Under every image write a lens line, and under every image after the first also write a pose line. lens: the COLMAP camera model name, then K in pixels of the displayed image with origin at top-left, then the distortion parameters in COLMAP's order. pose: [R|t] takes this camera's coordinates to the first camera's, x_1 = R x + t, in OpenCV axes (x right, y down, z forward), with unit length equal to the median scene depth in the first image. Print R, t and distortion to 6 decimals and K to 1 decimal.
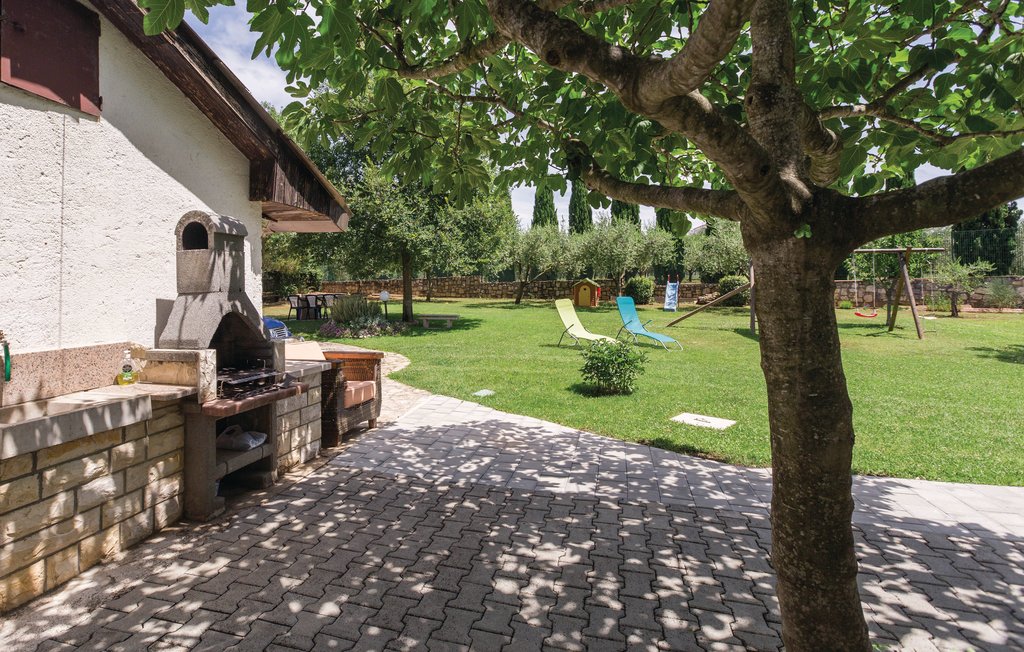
lens RADIAL K [[498.4, 0, 510.8], [0, 498.4, 294.1], [0, 0, 1]] dist [0.002907, -0.000209]
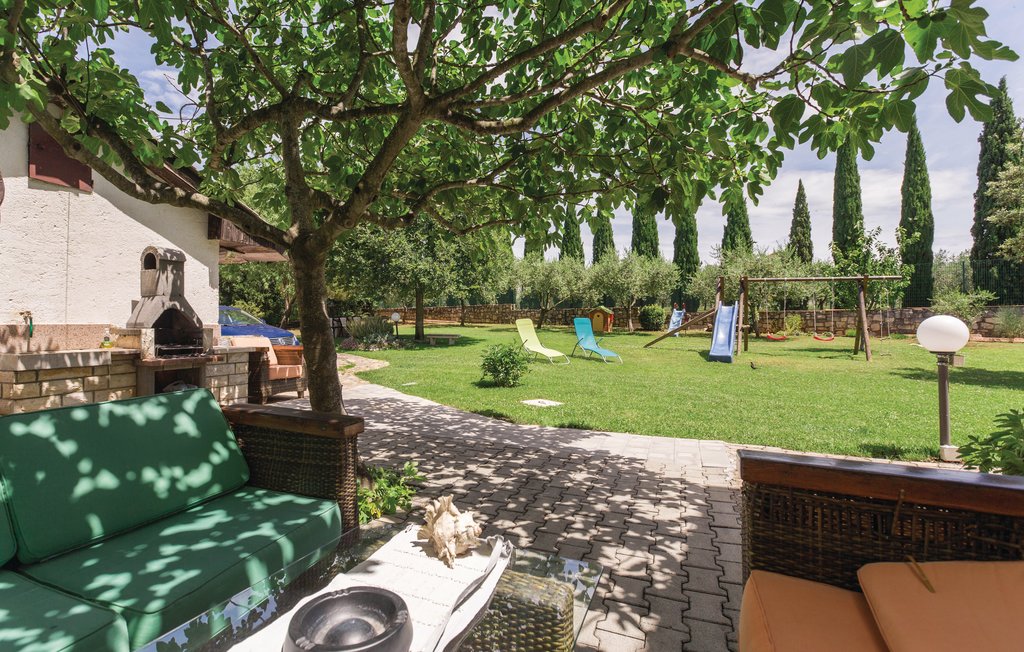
lens RADIAL K [[473.7, 0, 512.0], [0, 473.7, 326.0], [0, 0, 1]] dist [0.007851, -0.000382]
pose [[0.992122, 0.012050, -0.124693, 0.797697], [-0.011548, 0.999922, 0.004749, 0.080165], [0.124741, -0.003272, 0.992184, -0.436593]]
